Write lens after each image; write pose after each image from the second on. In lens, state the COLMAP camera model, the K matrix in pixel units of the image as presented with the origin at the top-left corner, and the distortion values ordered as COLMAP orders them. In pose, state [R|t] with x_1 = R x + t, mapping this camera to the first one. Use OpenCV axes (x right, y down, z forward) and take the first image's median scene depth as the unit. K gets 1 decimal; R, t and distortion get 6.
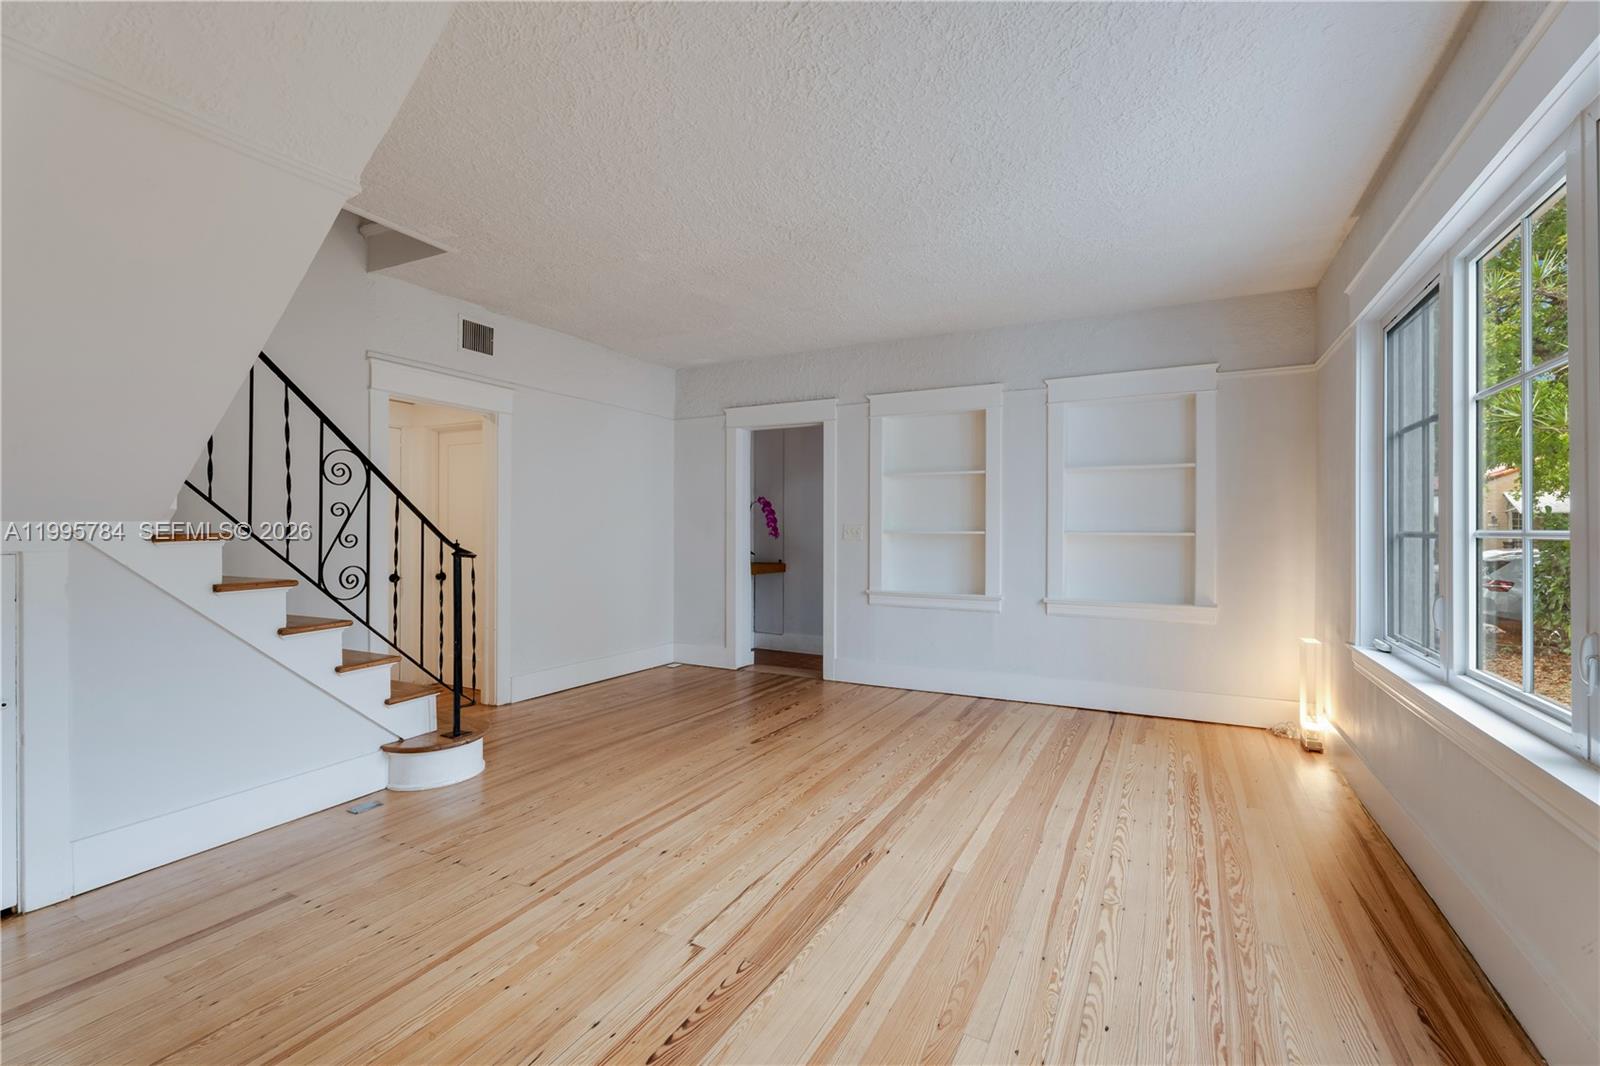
lens RADIAL K [[708.5, 0, 793.9], [0, 708.5, 538.3], [0, 0, 1]] dist [0.004385, -0.000487]
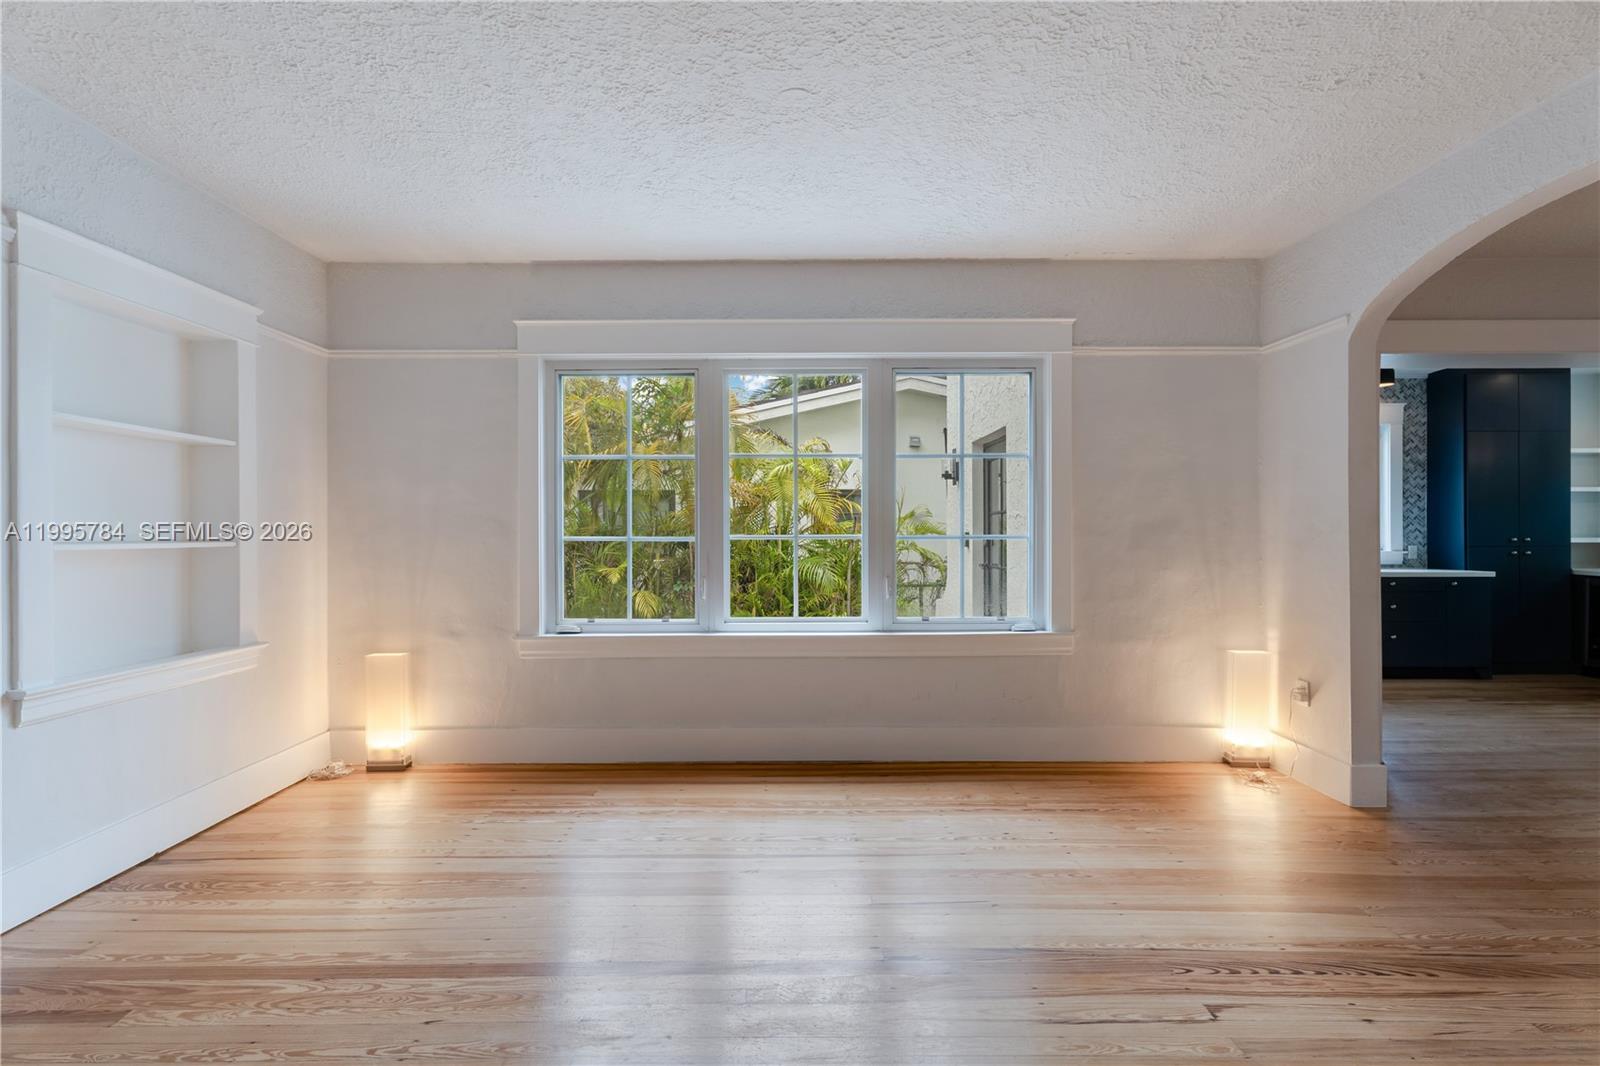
lens RADIAL K [[708.5, 0, 794.1], [0, 708.5, 538.5], [0, 0, 1]] dist [0.004385, -0.000487]
pose [[-0.472377, -0.008648, 0.881354, -0.440542], [0.011412, 0.999808, 0.015927, -0.022153], [-0.881323, 0.017582, -0.472188, 1.232899]]
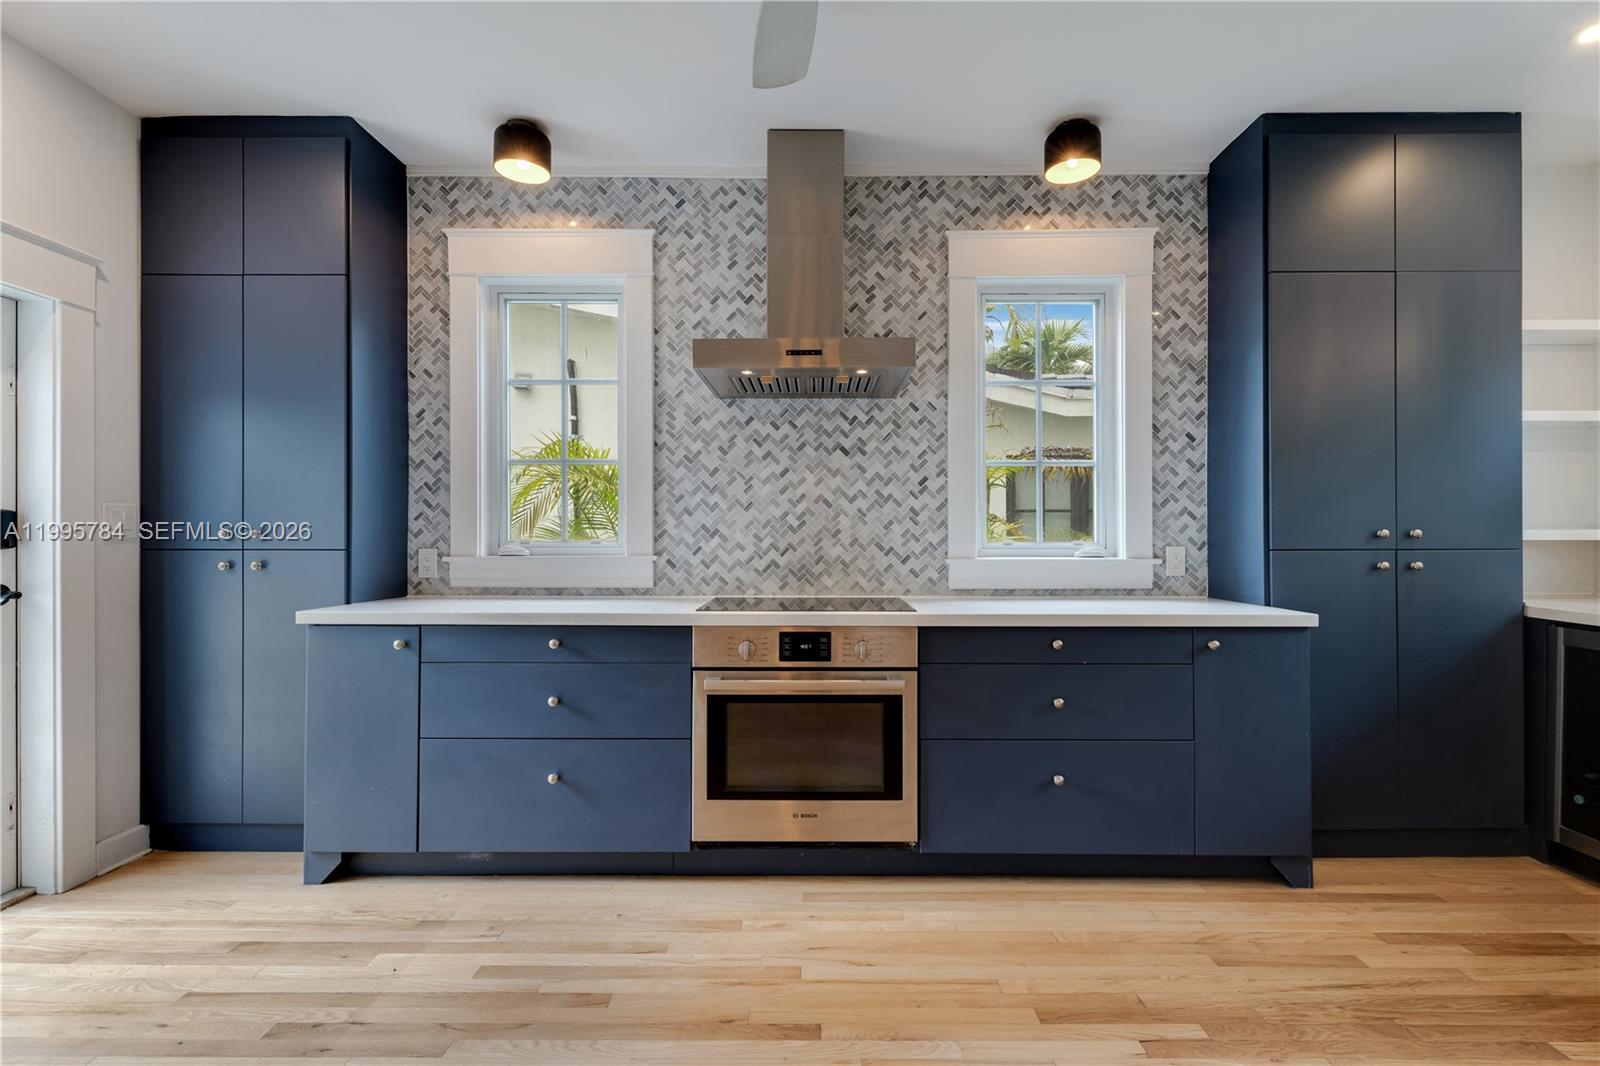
lens RADIAL K [[708.5, 0, 809.9], [0, 708.5, 534.4], [0, 0, 1]] dist [0.004385, -0.000487]
pose [[-0.462946, -0.006163, 0.886365, -0.067557], [0.008200, 0.999903, 0.011235, 0.021573], [-0.886349, 0.012470, -0.462851, -0.483070]]
